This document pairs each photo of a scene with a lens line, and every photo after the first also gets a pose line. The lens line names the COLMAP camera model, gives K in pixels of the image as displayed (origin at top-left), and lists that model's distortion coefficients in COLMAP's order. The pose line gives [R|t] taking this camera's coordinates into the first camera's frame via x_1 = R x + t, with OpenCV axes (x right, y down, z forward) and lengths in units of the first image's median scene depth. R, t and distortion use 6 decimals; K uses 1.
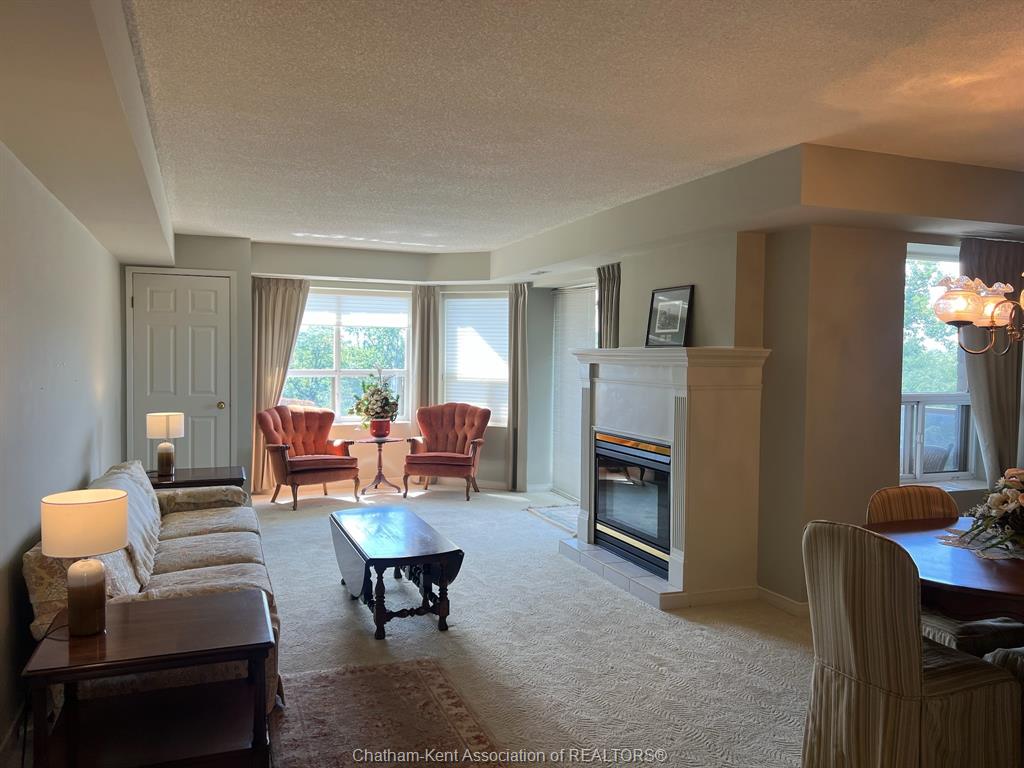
lens RADIAL K [[770.0, 0, 513.7], [0, 770.0, 379.6], [0, 0, 1]] dist [0.068343, -0.011194]
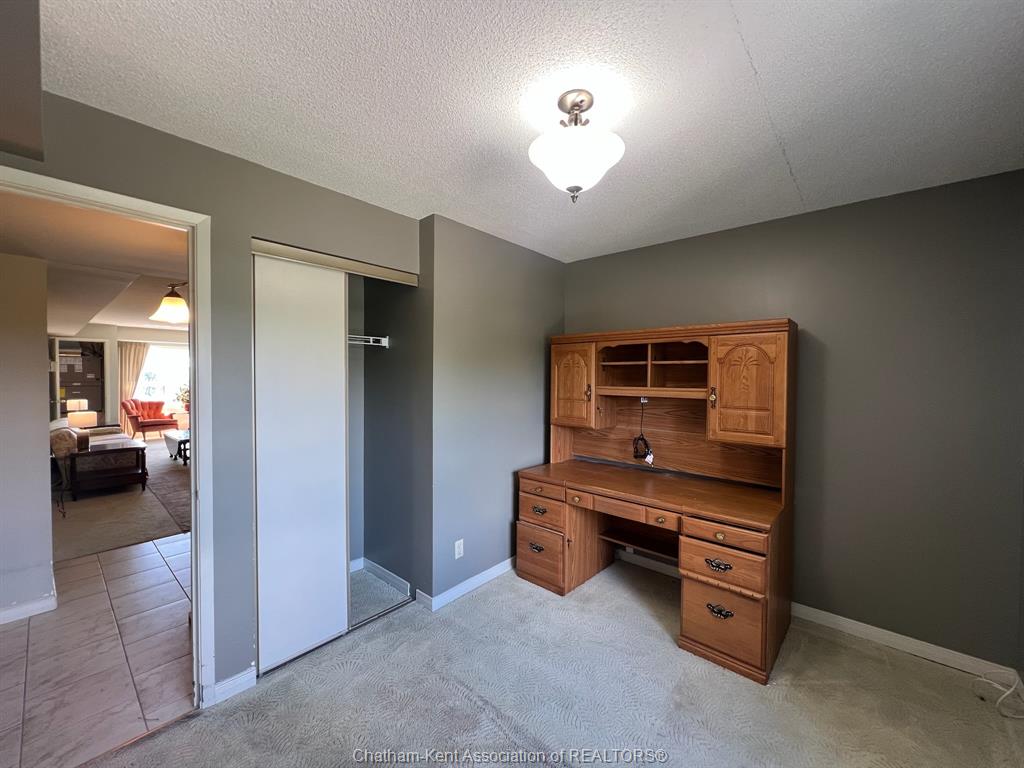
lens RADIAL K [[410.3, 0, 512.8], [0, 410.3, 384.9], [0, 0, 1]] dist [-0.000123, 0.000036]
pose [[0.887950, -0.016241, 0.459653, 0.128378], [0.020755, 0.999773, -0.004769, 0.022553], [-0.459471, 0.013775, 0.888086, -0.564502]]
